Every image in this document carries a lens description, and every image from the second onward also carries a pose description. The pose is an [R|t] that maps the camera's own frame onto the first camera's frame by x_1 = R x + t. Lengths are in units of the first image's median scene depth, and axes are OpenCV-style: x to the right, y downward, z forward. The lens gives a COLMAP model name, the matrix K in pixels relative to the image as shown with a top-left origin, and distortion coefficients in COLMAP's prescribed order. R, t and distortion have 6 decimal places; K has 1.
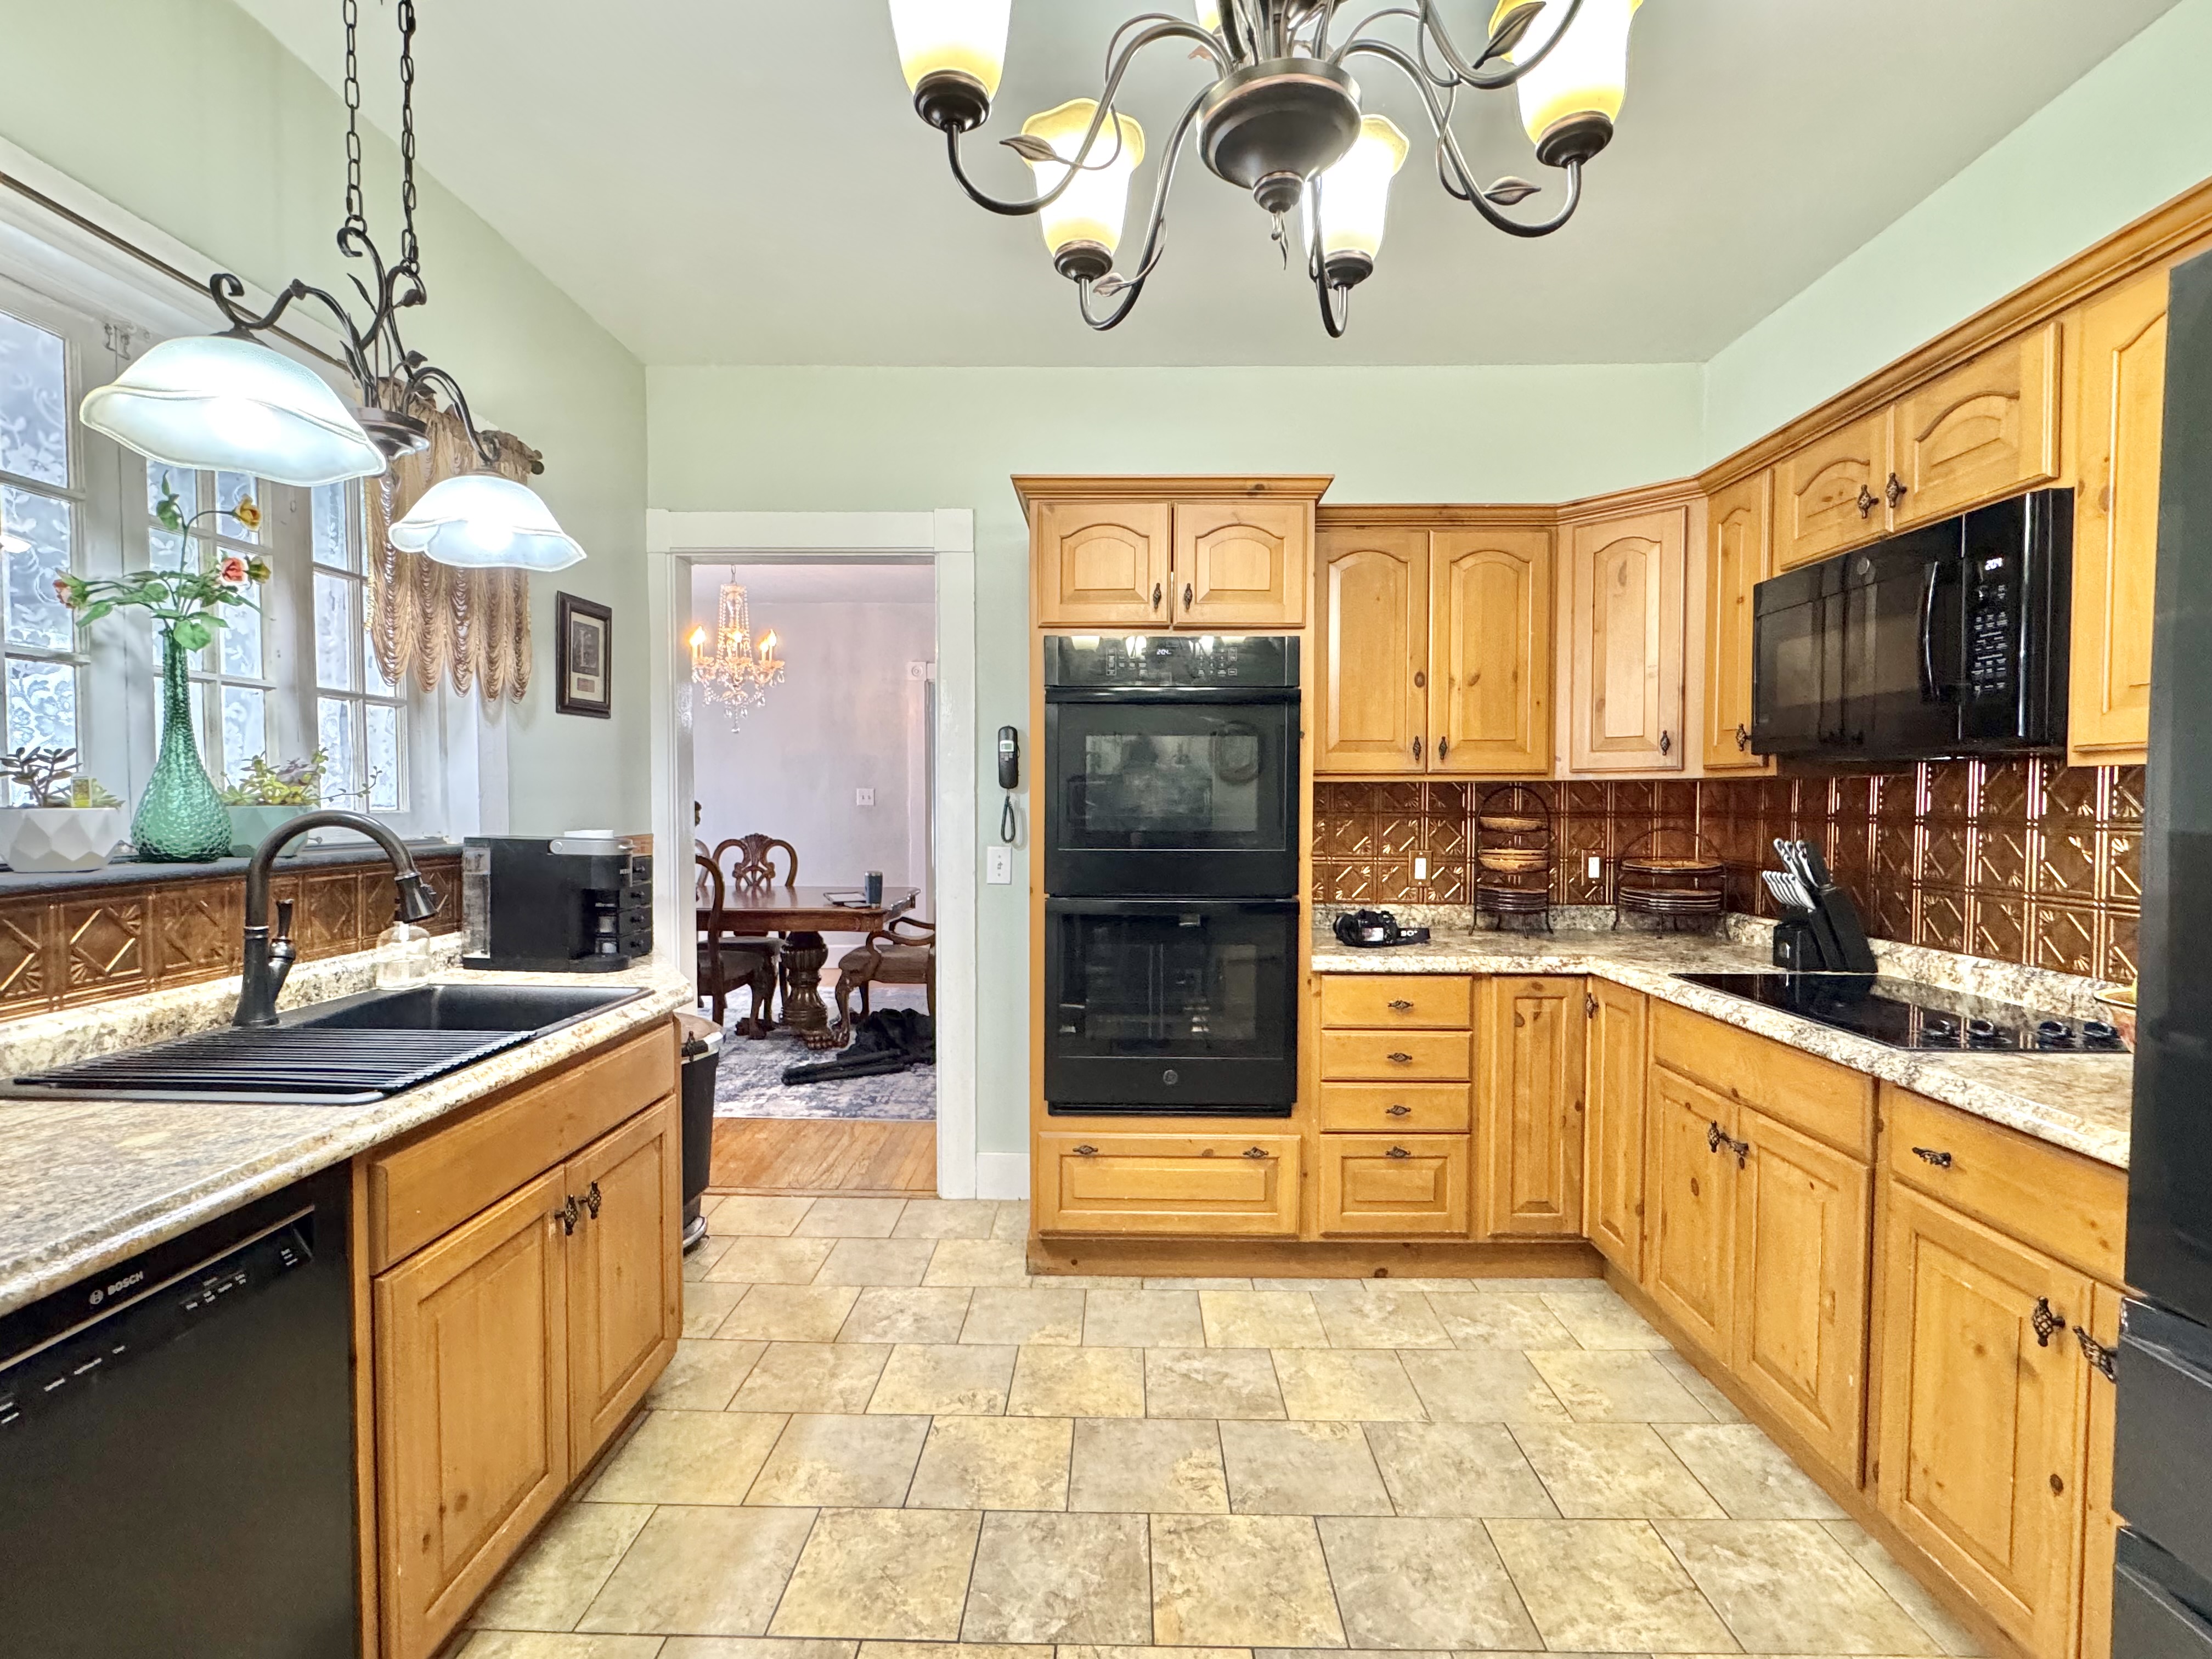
lens RADIAL K [[1034.6, 0, 1112.2], [0, 1034.6, 831.5], [0, 0, 1]] dist [0.007248, -0.000684]
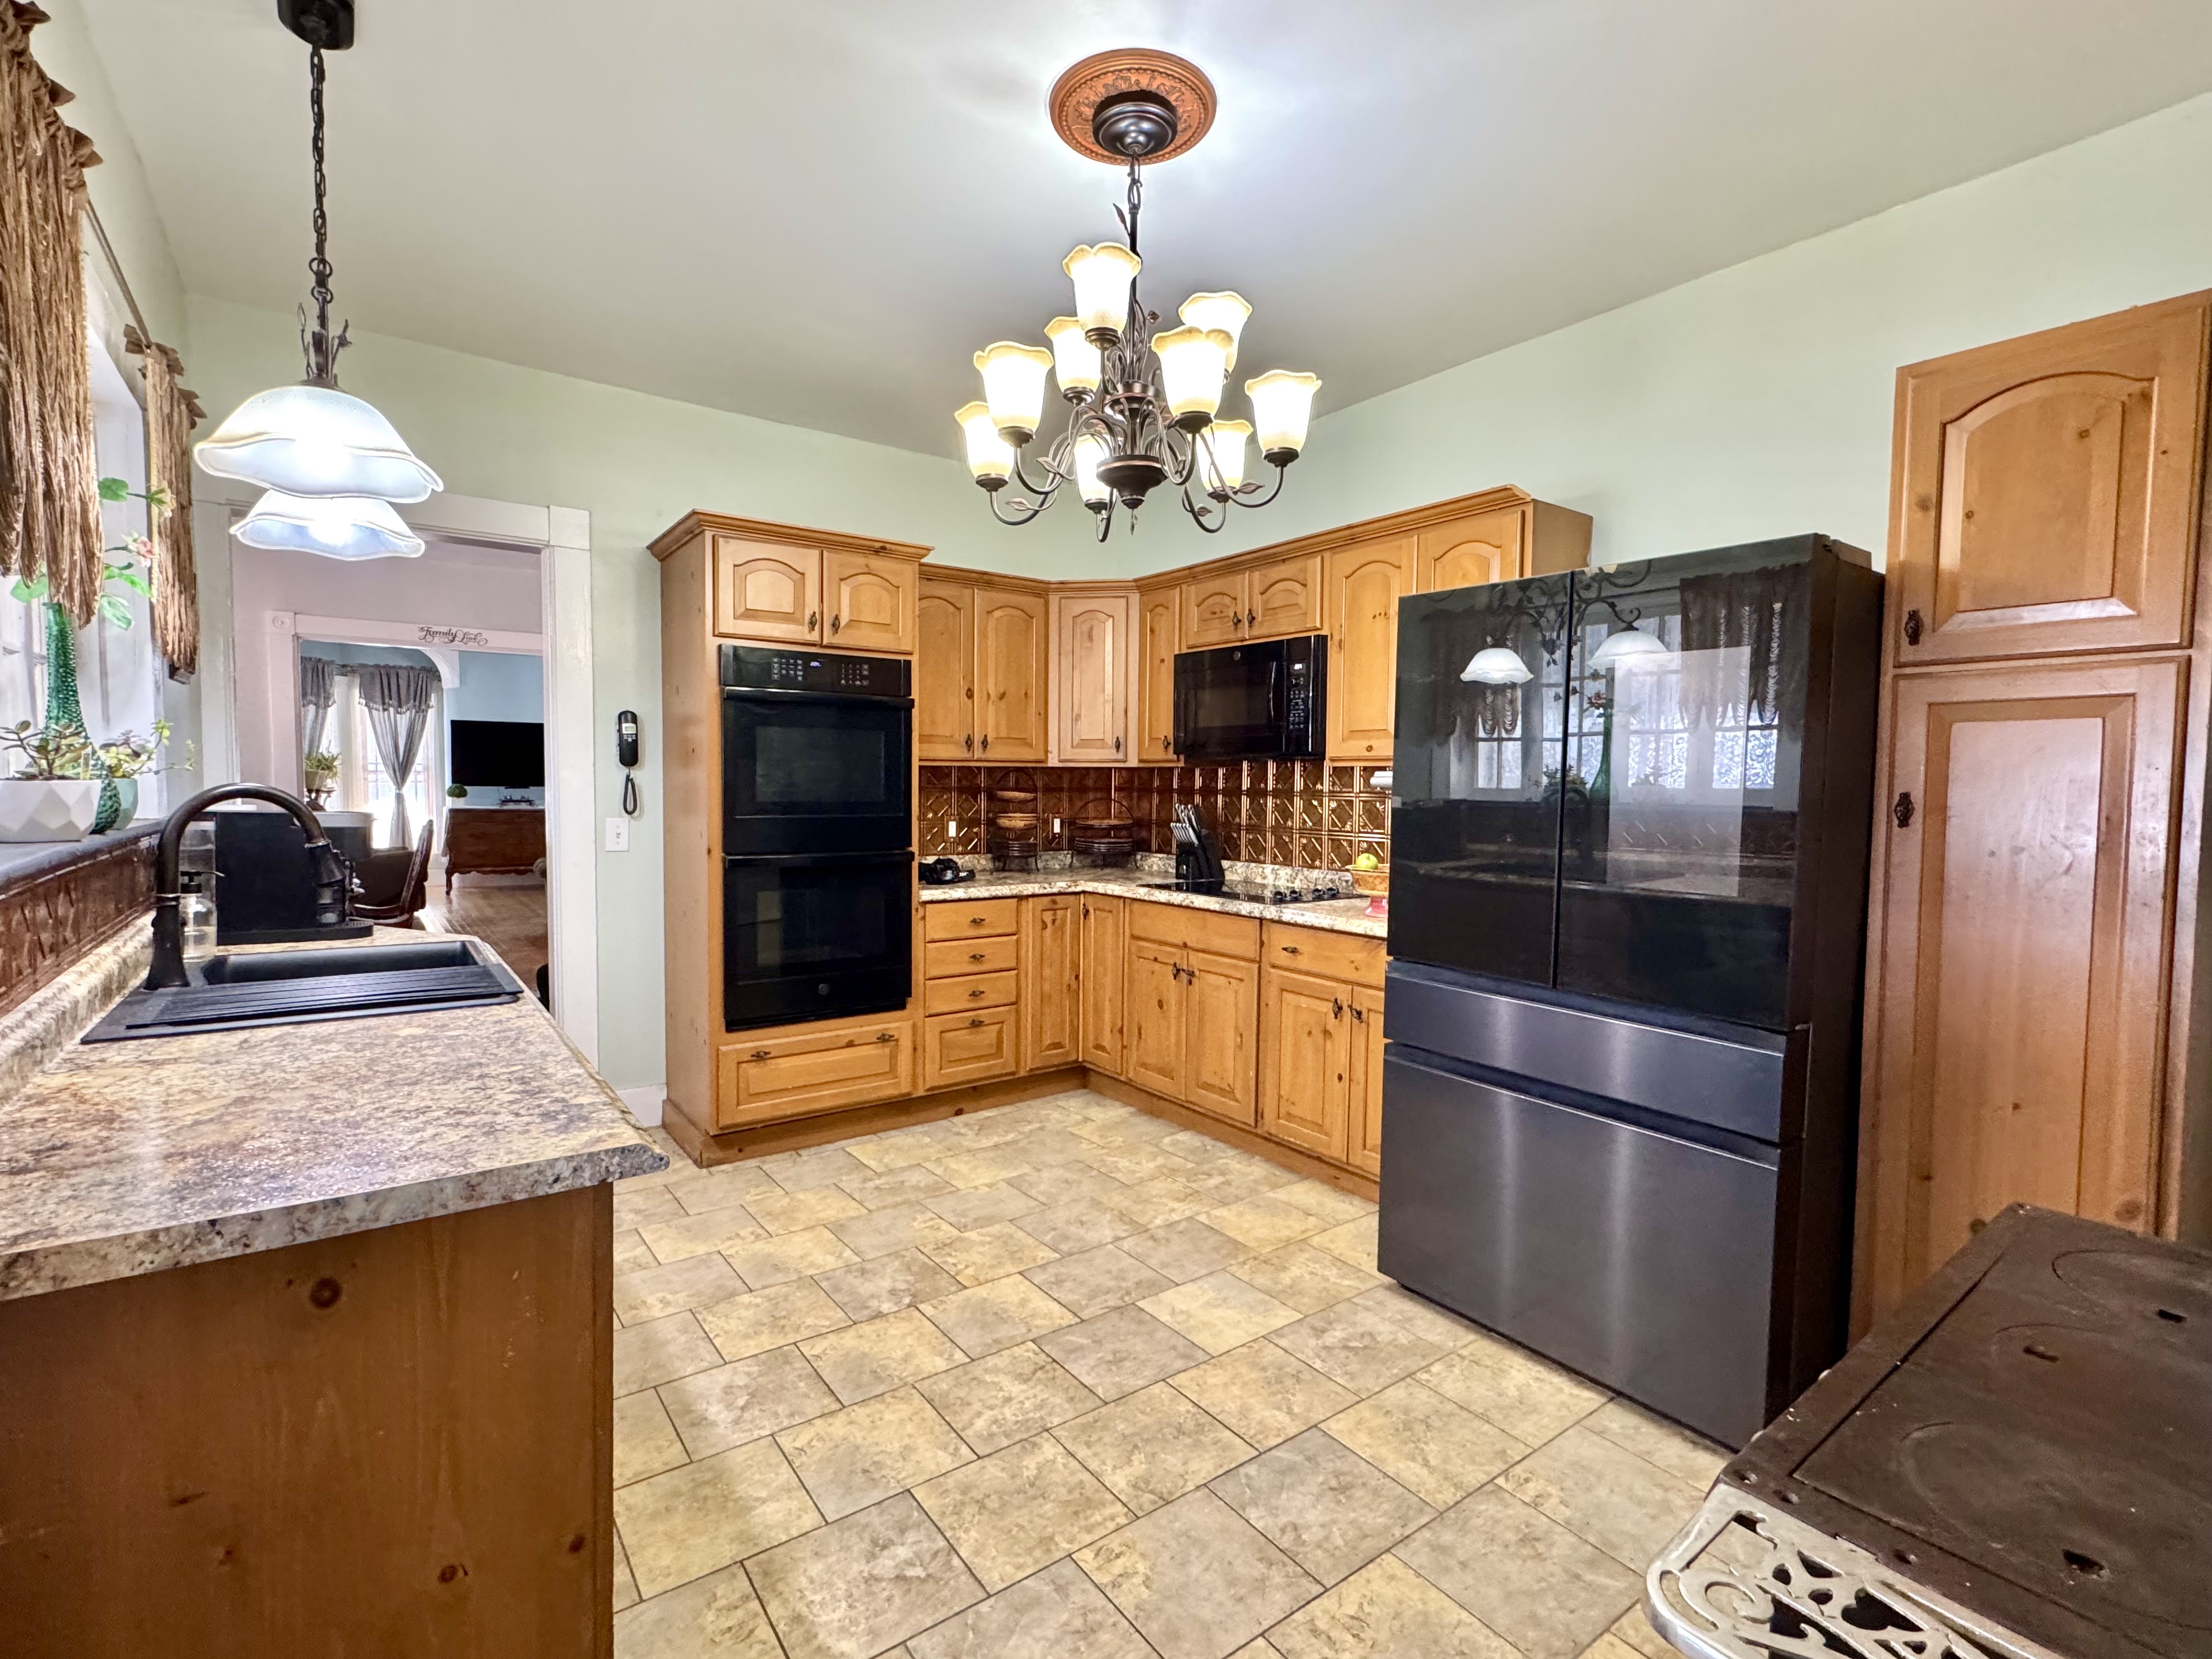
lens RADIAL K [[1034.6, 0, 1104.5], [0, 1034.6, 833.8], [0, 0, 1]] dist [0.007248, -0.000684]
pose [[0.797410, -0.025338, 0.602906, -0.450899], [0.010829, 0.999558, 0.027687, 0.007761], [-0.603341, -0.015549, 0.797331, -0.260165]]
